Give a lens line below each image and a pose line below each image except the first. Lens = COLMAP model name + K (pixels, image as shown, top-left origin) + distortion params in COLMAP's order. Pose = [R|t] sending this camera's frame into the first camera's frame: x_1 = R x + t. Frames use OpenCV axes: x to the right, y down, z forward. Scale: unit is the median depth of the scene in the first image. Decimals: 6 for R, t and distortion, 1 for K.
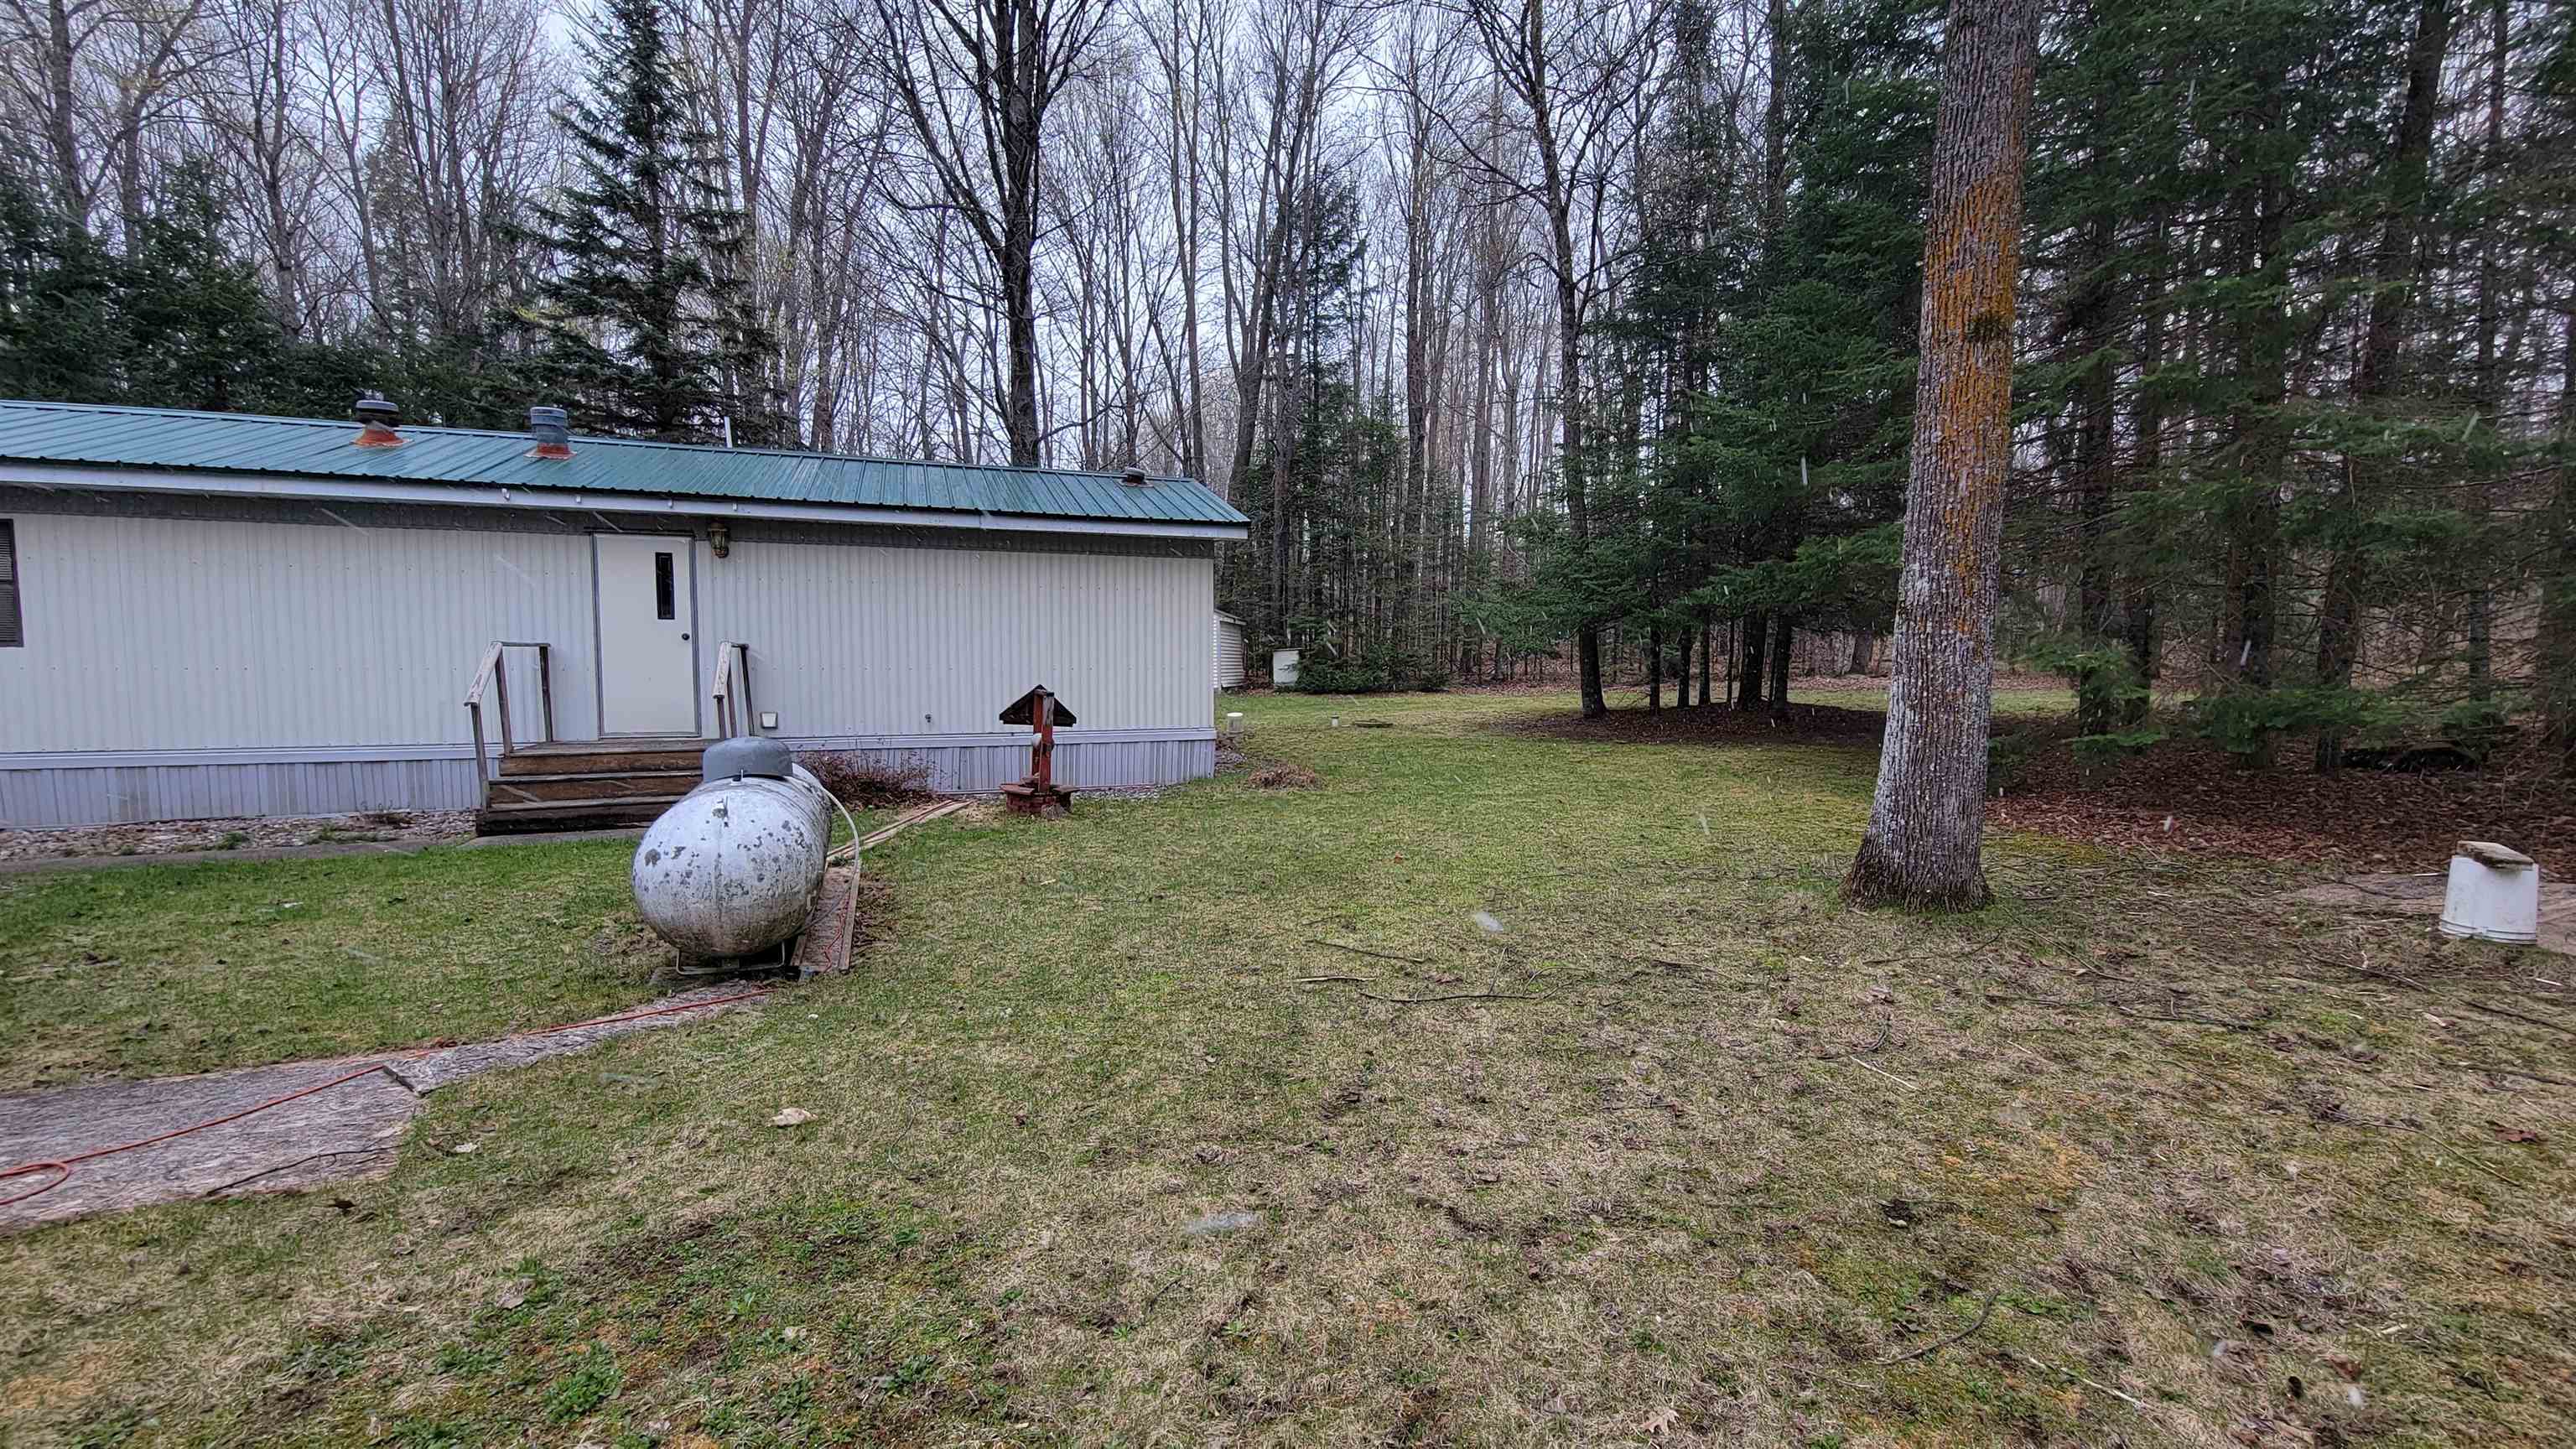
lens RADIAL K [[1010.4, 0, 1301.0], [0, 1010.4, 721.2], [0, 0, 1]] dist [-0.001423, 0.000090]
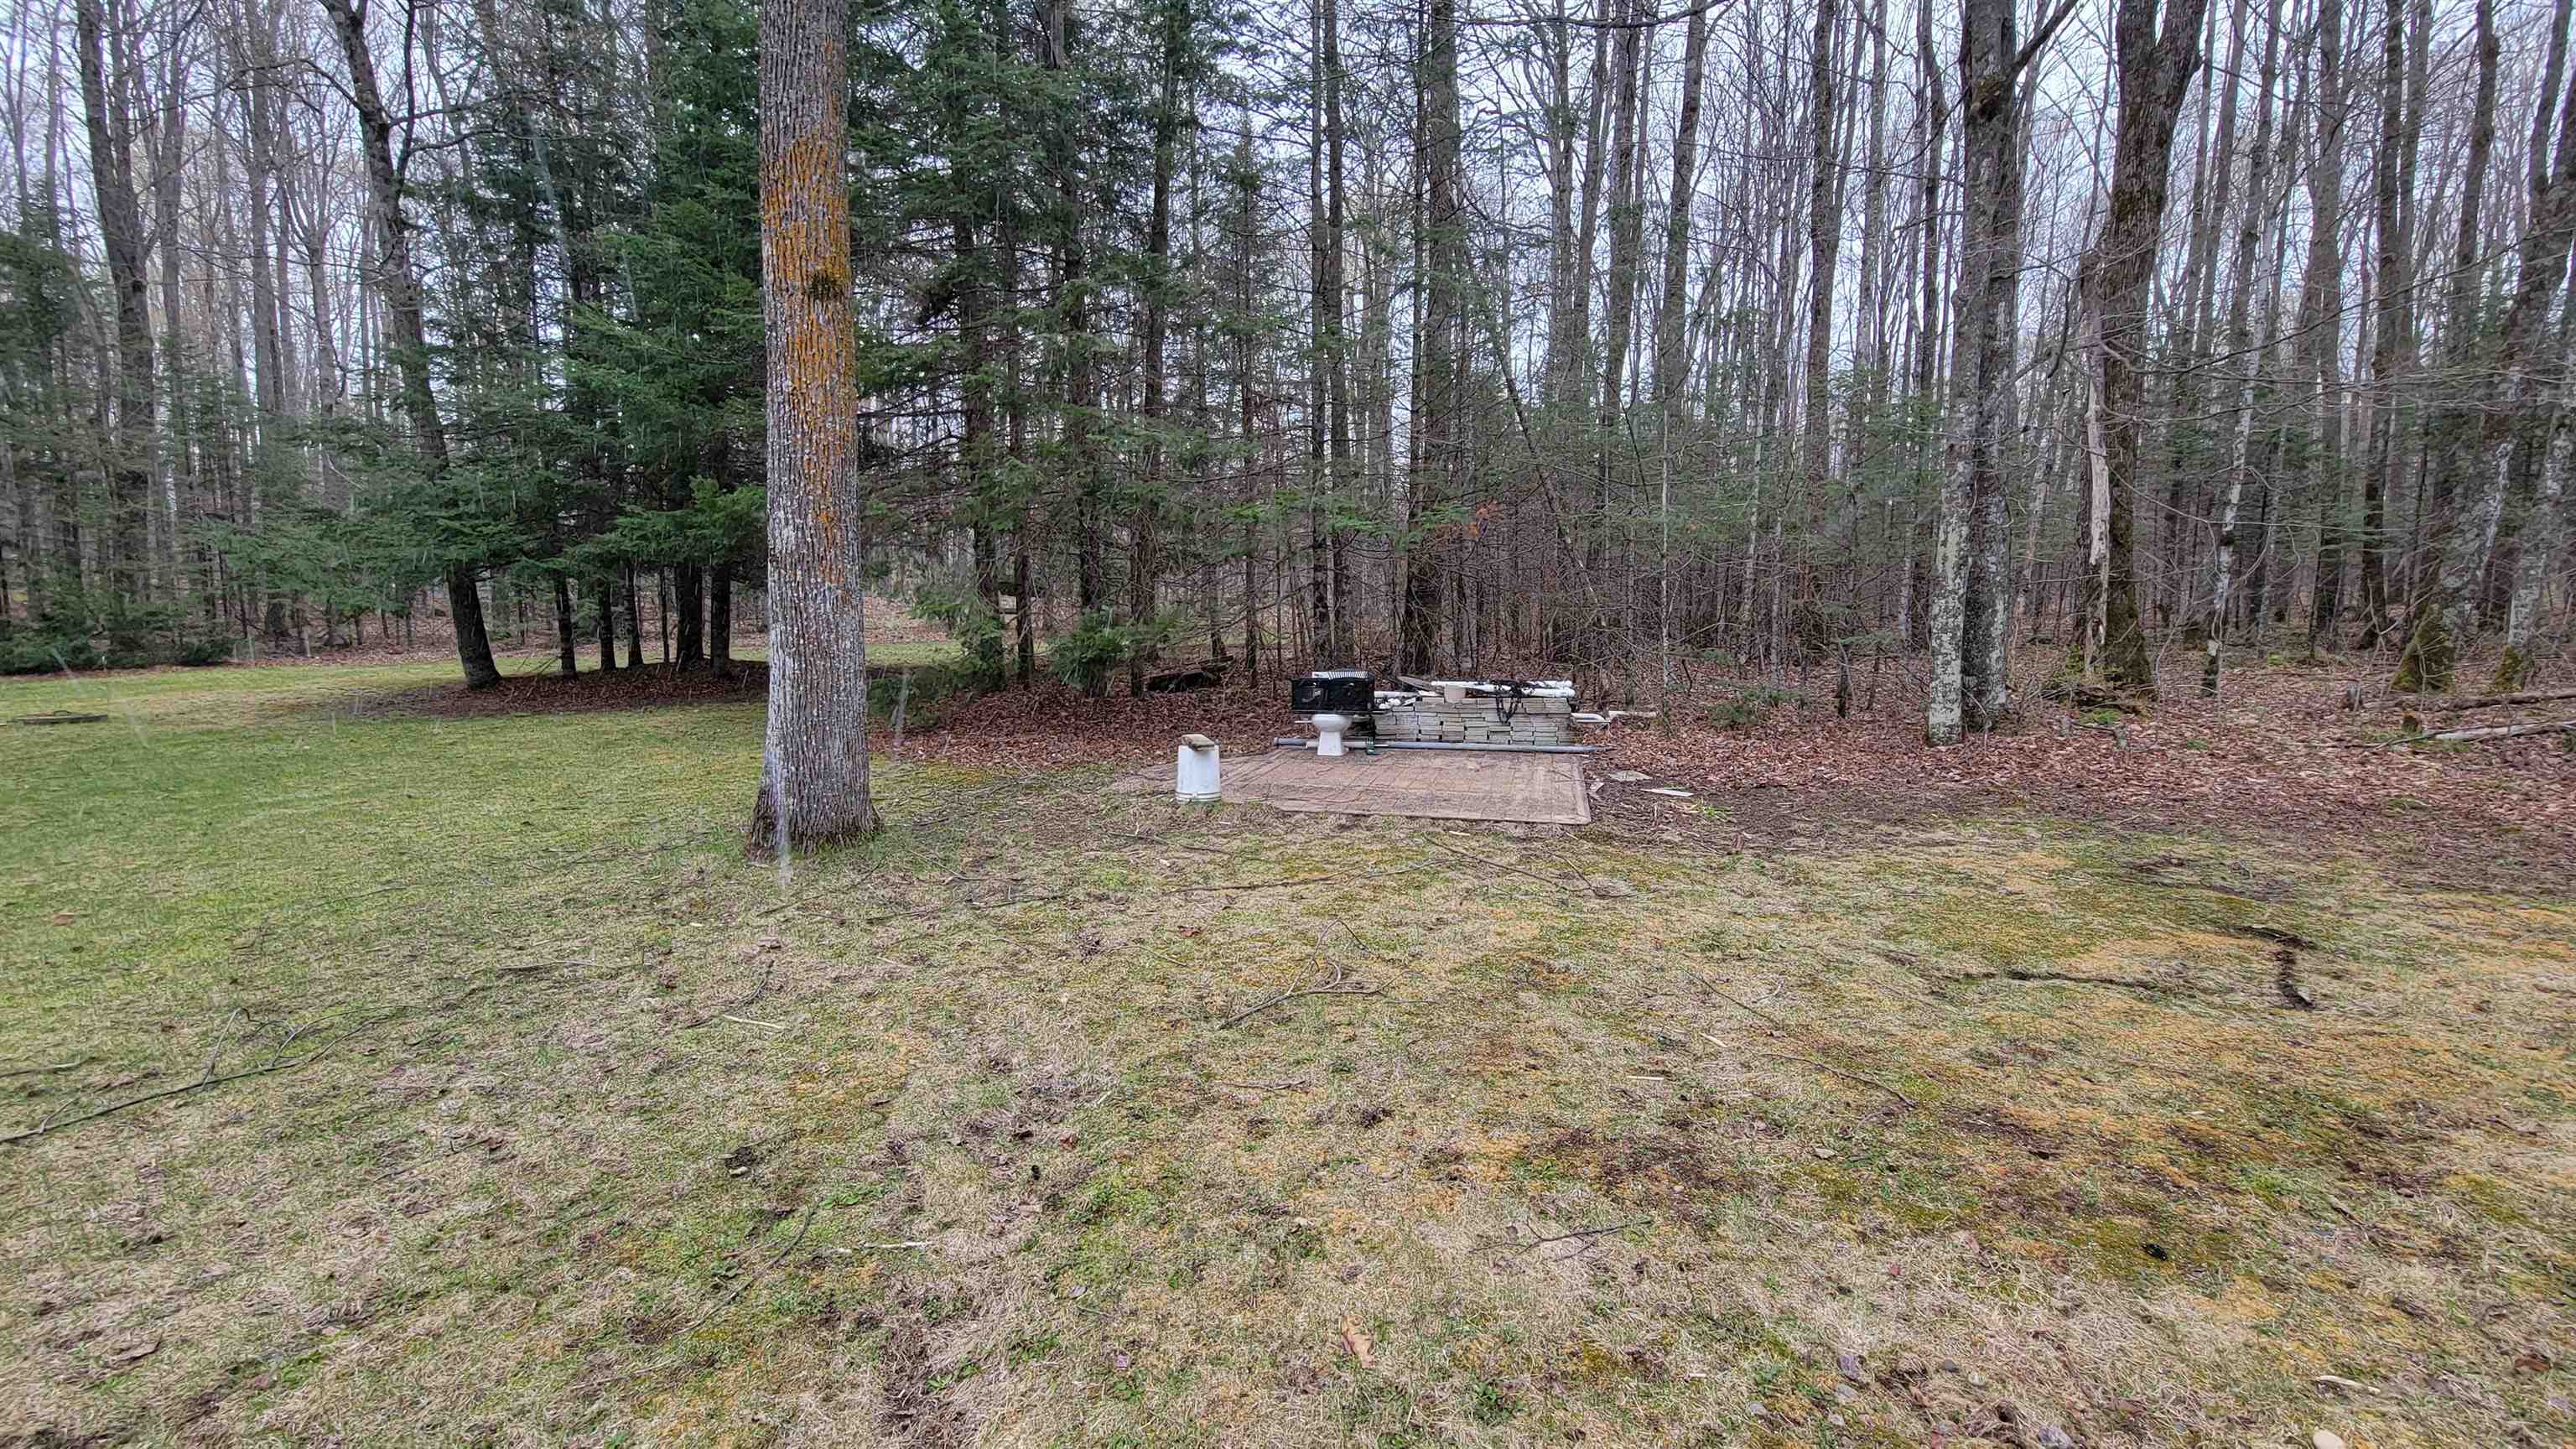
lens RADIAL K [[1010.4, 0, 1301.0], [0, 1010.4, 721.2], [0, 0, 1]] dist [-0.001423, 0.000090]
pose [[0.636770, -0.083786, 0.766488, 0.159595], [0.057669, 0.996469, 0.061017, 0.021532], [-0.768894, 0.005349, 0.639353, -0.040919]]
